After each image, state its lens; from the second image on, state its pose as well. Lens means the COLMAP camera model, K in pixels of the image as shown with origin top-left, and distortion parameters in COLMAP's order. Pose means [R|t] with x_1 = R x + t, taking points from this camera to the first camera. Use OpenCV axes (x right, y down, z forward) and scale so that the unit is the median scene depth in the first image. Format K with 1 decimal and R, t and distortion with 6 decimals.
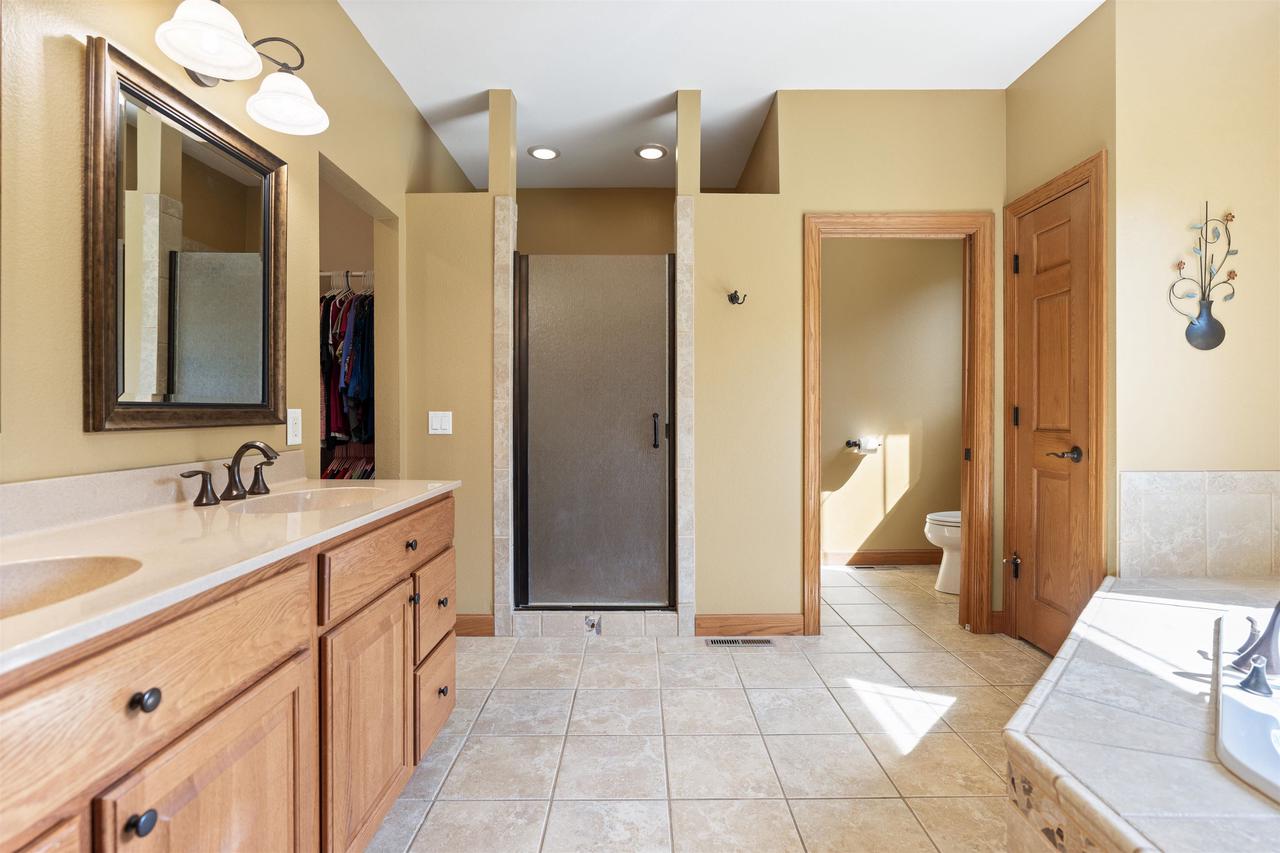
lens RADIAL K [[589.2, 0, 640.0], [0, 589.2, 413.8], [0, 0, 1]] dist [-0.000329, 0.000589]
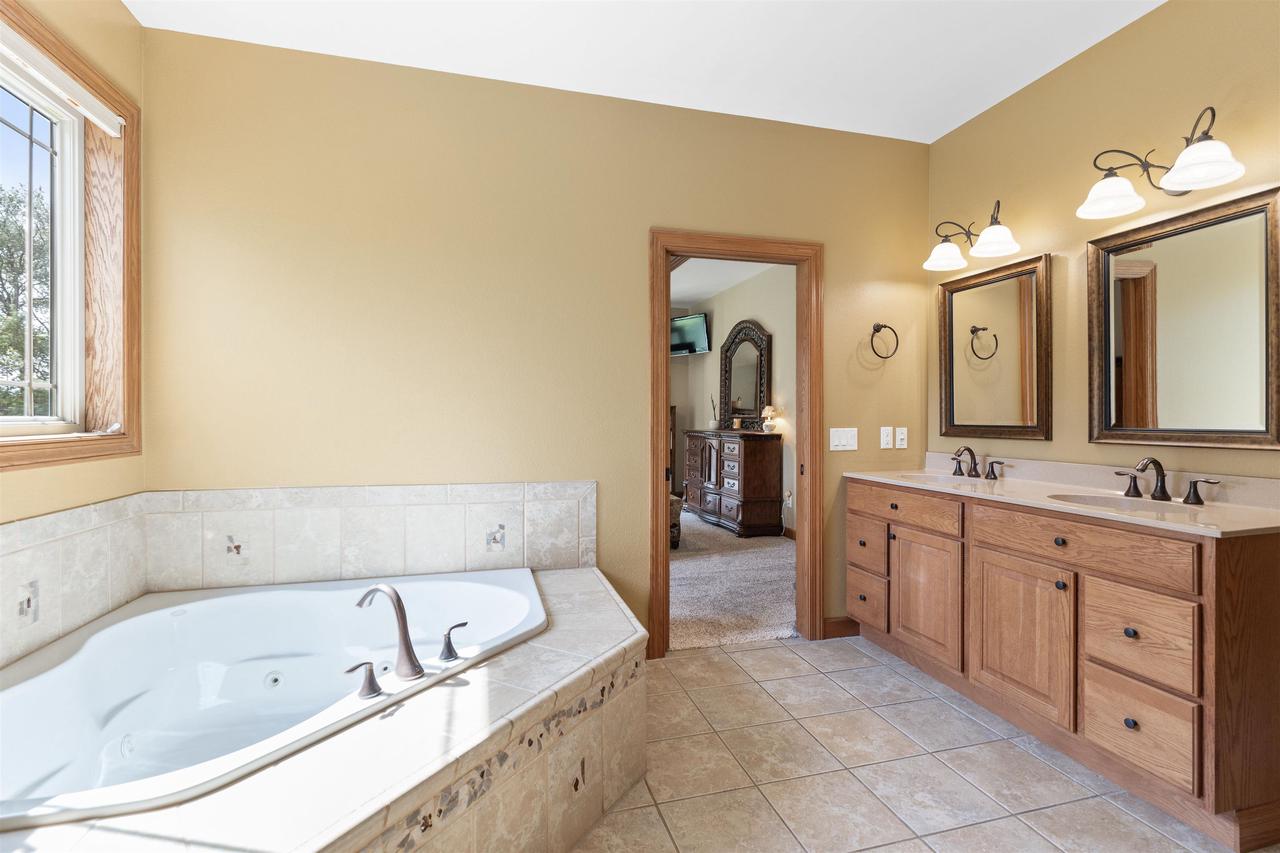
lens RADIAL K [[589.2, 0, 640.0], [0, 589.2, 413.8], [0, 0, 1]] dist [-0.000329, 0.000589]
pose [[-0.965495, 0.000025, -0.260421, 0.838016], [0.000127, 1.000000, -0.000377, -0.058132], [0.260421, -0.000397, -0.965495, 2.029701]]
